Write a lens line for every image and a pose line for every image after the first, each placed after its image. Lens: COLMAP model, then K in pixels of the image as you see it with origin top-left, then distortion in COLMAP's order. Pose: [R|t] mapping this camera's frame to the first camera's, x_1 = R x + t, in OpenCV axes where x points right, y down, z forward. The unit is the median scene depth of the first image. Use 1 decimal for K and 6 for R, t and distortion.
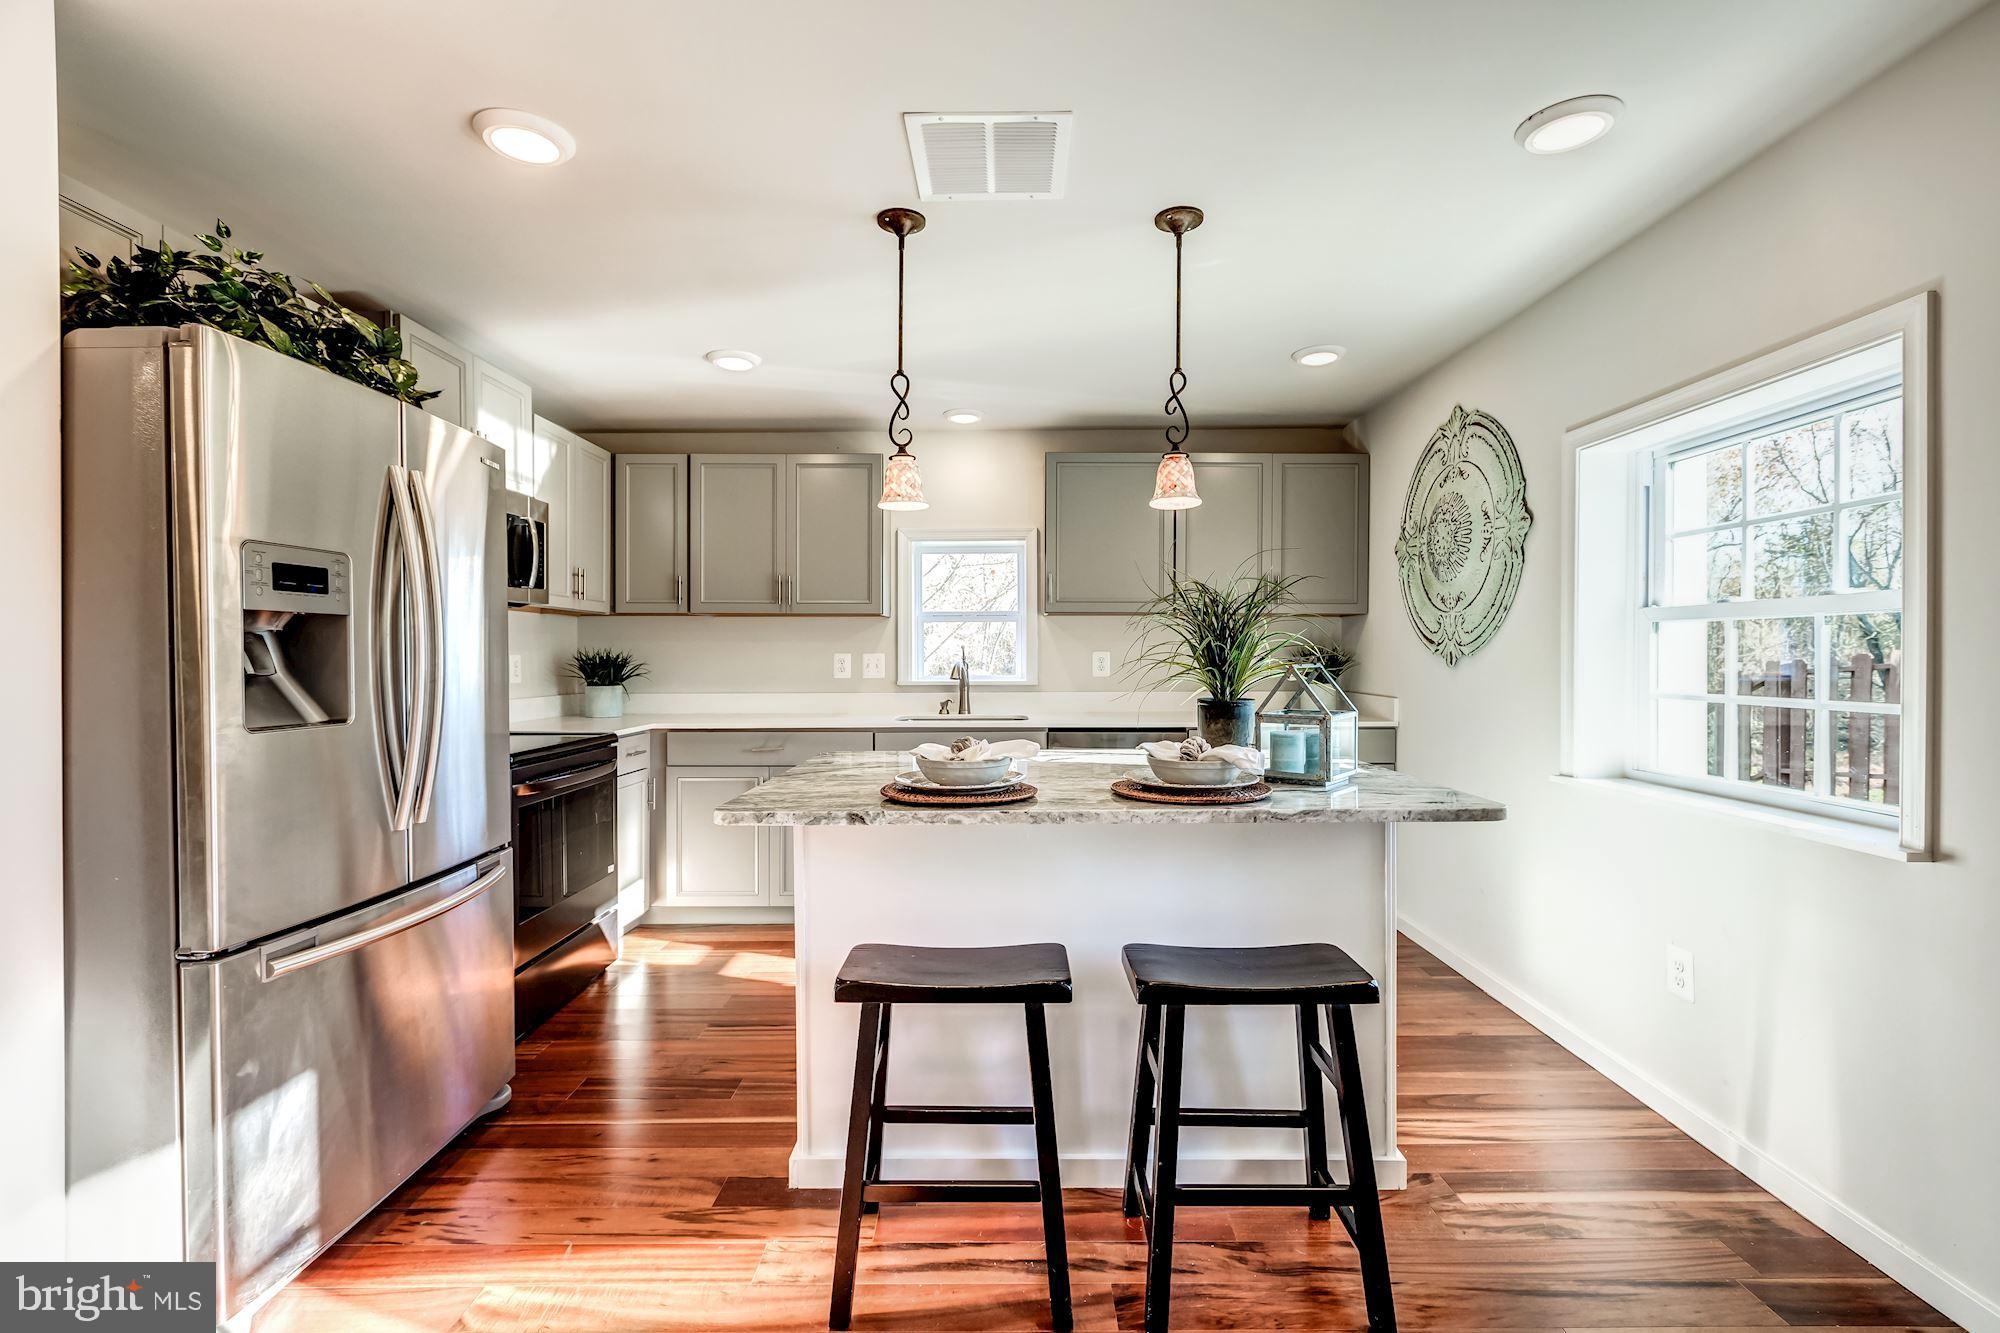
lens RADIAL K [[889.0, 0, 1008.2], [0, 889.0, 661.3], [0, 0, 1]] dist [0.001524, 0.000448]
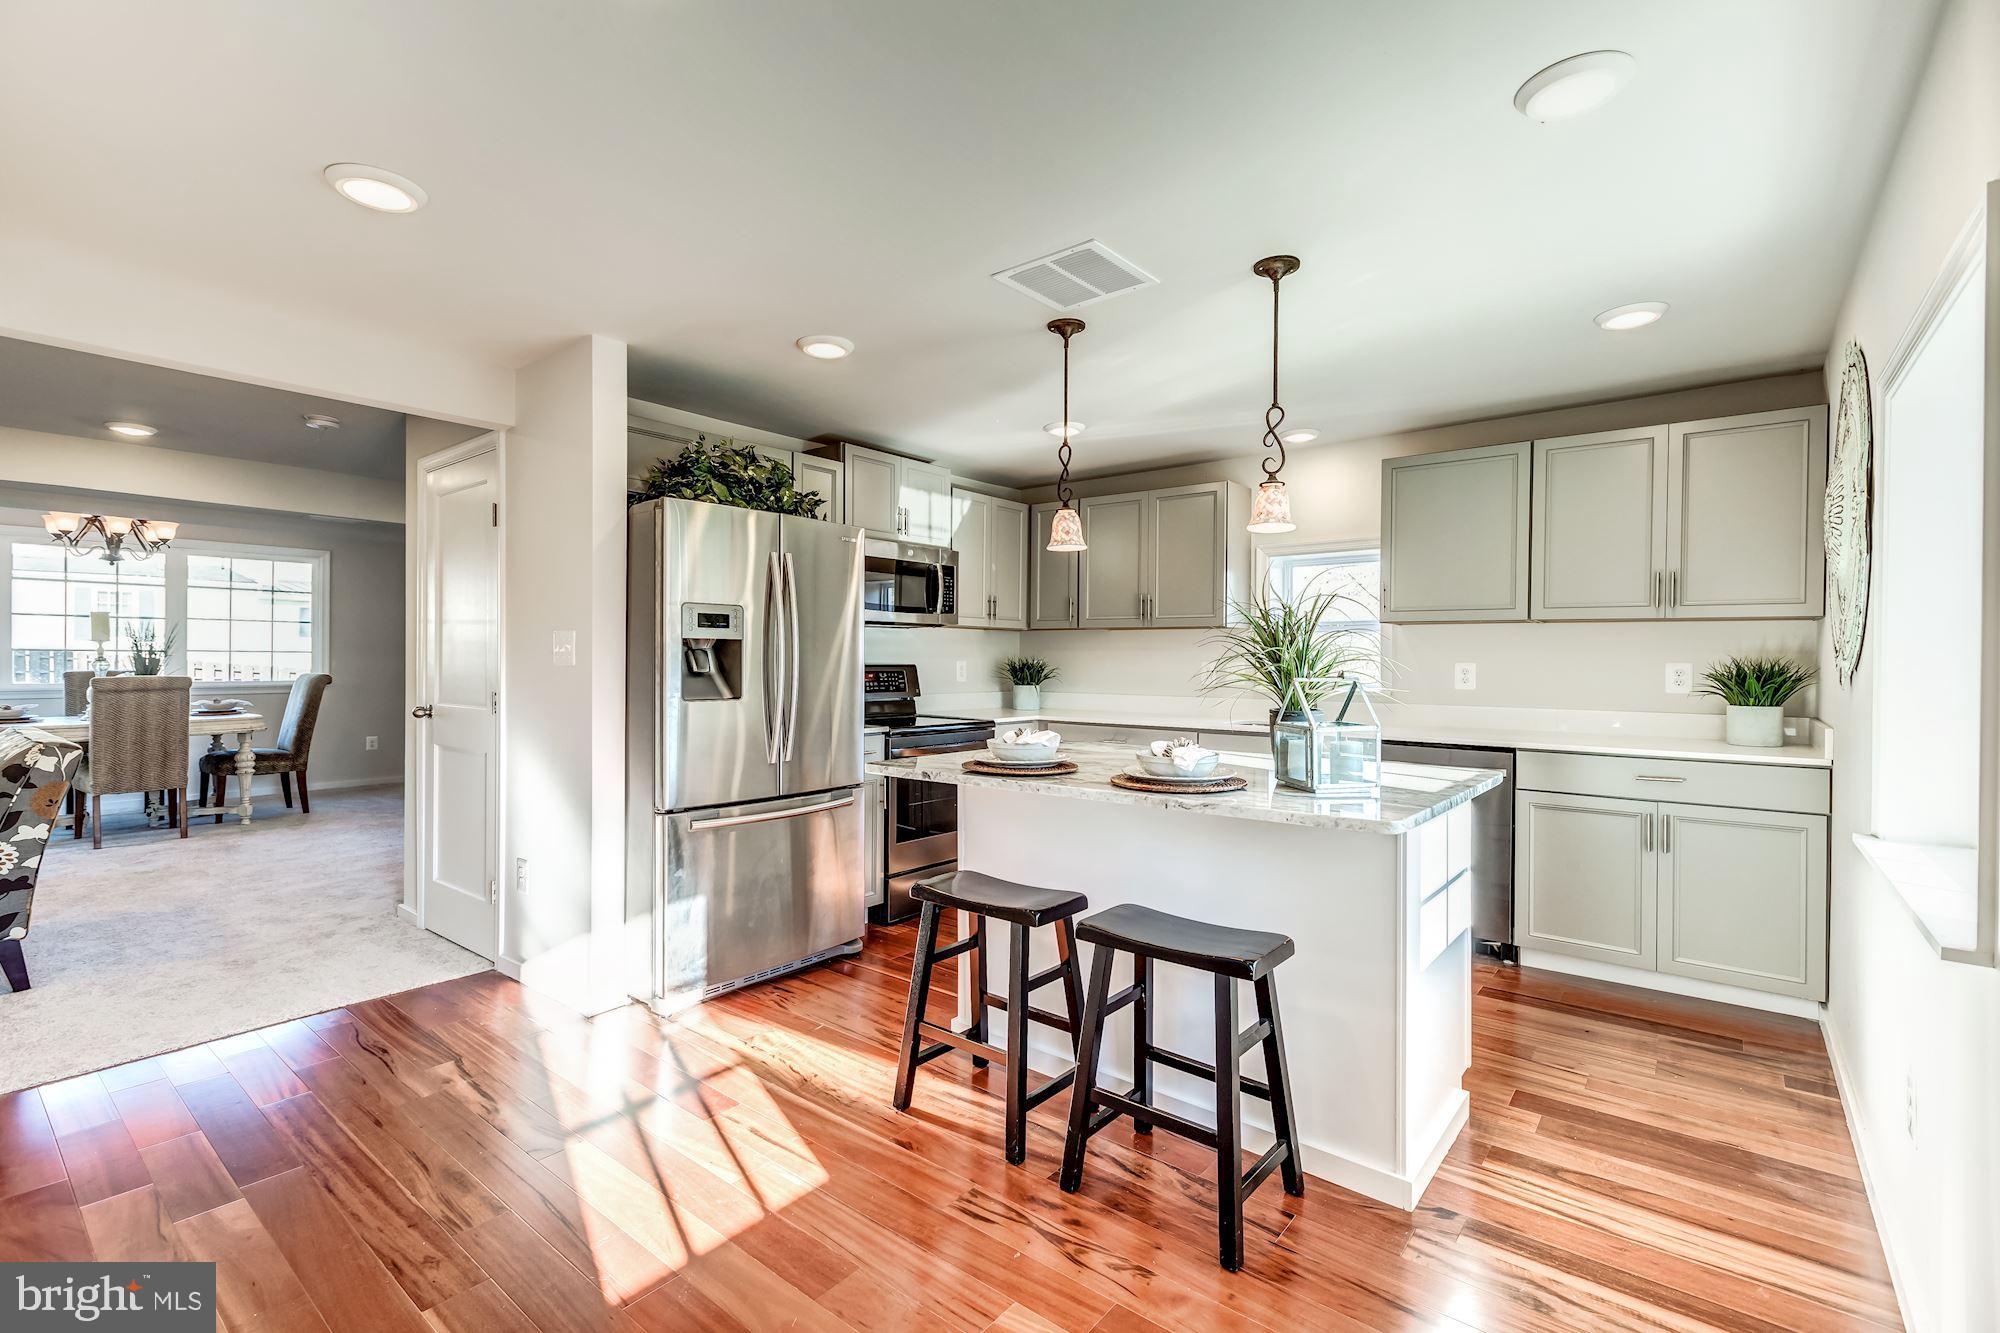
lens RADIAL K [[889.0, 0, 1003.1], [0, 889.0, 662.4], [0, 0, 1]] dist [0.001524, 0.000448]
pose [[0.777227, 0.010038, -0.629140, 0.615904], [-0.012952, 0.999916, -0.000047, -0.009369], [0.629087, 0.008185, 0.777292, -0.050021]]
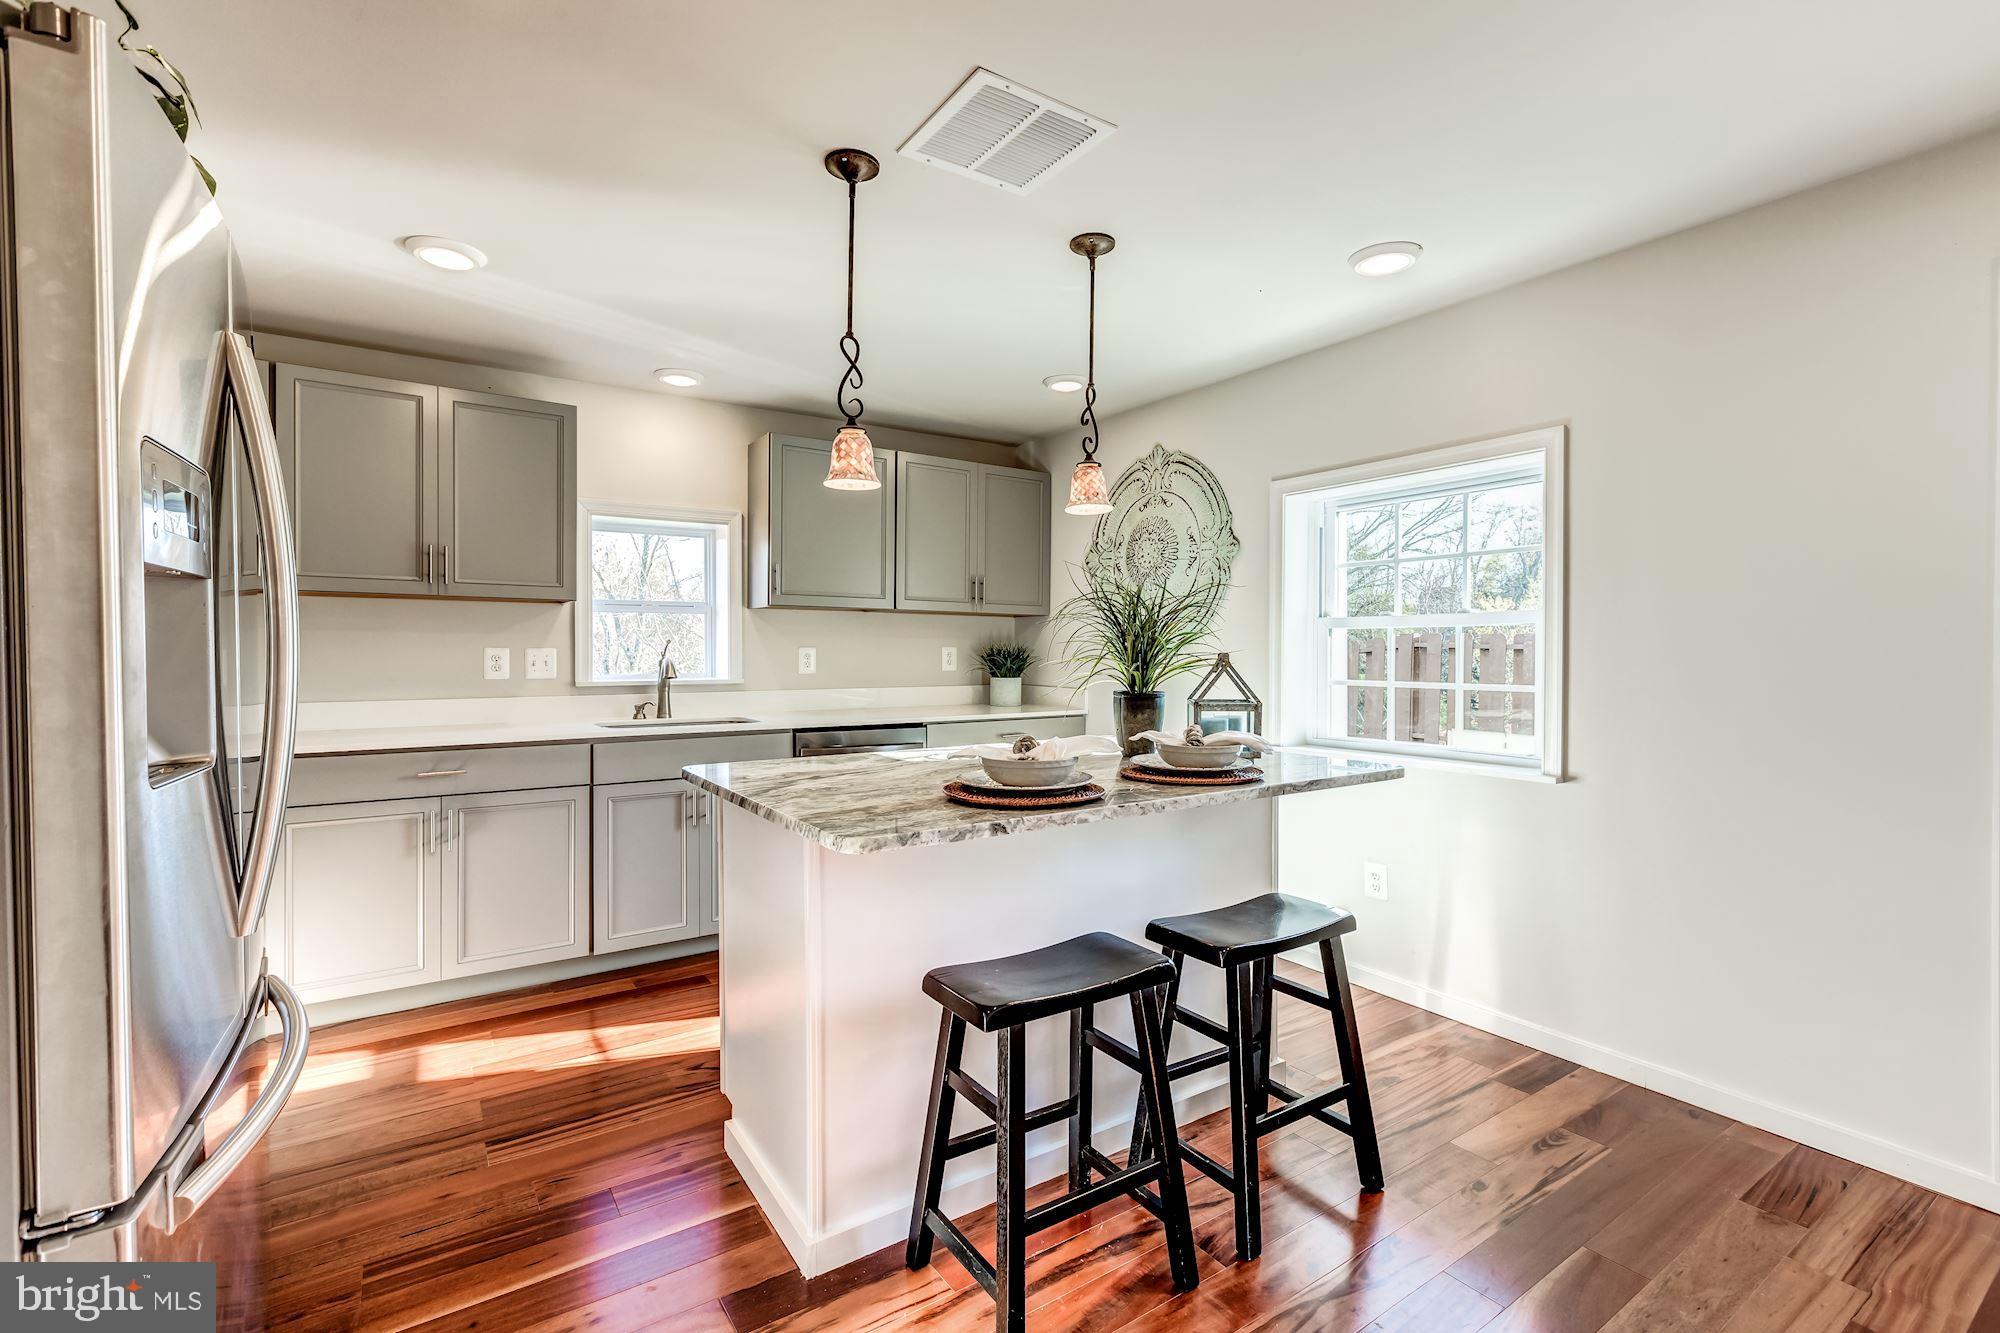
lens RADIAL K [[889.0, 0, 1016.1], [0, 889.0, 662.5], [0, 0, 1]] dist [0.001524, 0.000448]
pose [[0.828395, -0.003609, 0.560133, -0.479764], [0.000503, 0.999984, 0.005699, -0.000109], [-0.560144, -0.004439, 0.828383, 0.163474]]
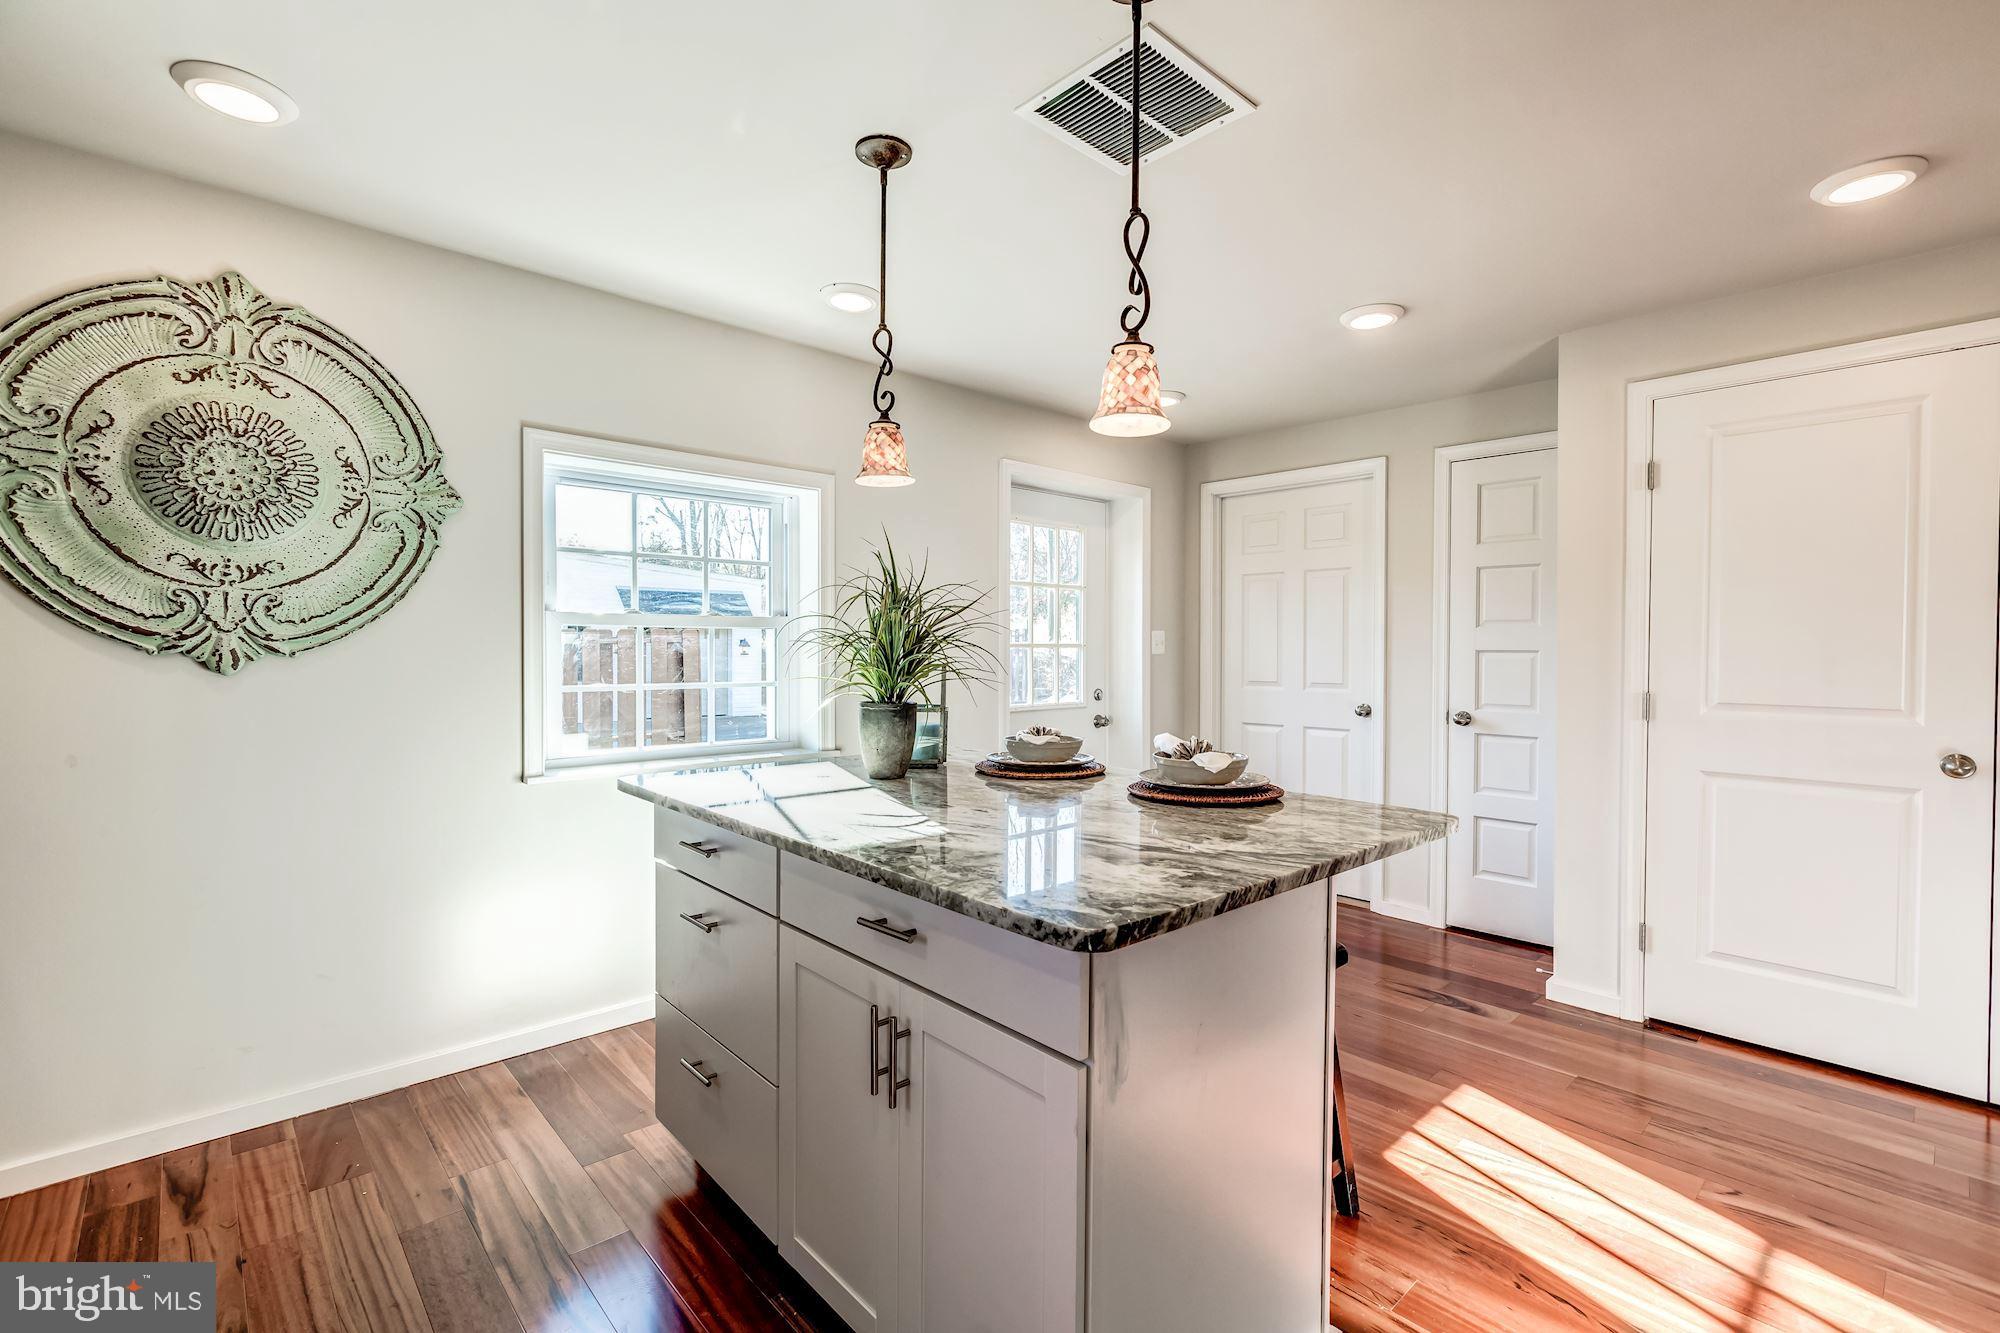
lens RADIAL K [[889.0, 0, 999.3], [0, 889.0, 673.7], [0, 0, 1]] dist [0.001524, 0.000448]
pose [[-0.672221, -0.022834, 0.739998, -0.532624], [0.002544, 0.999447, 0.033150, -0.019197], [-0.740346, 0.024167, -0.671791, 1.508995]]
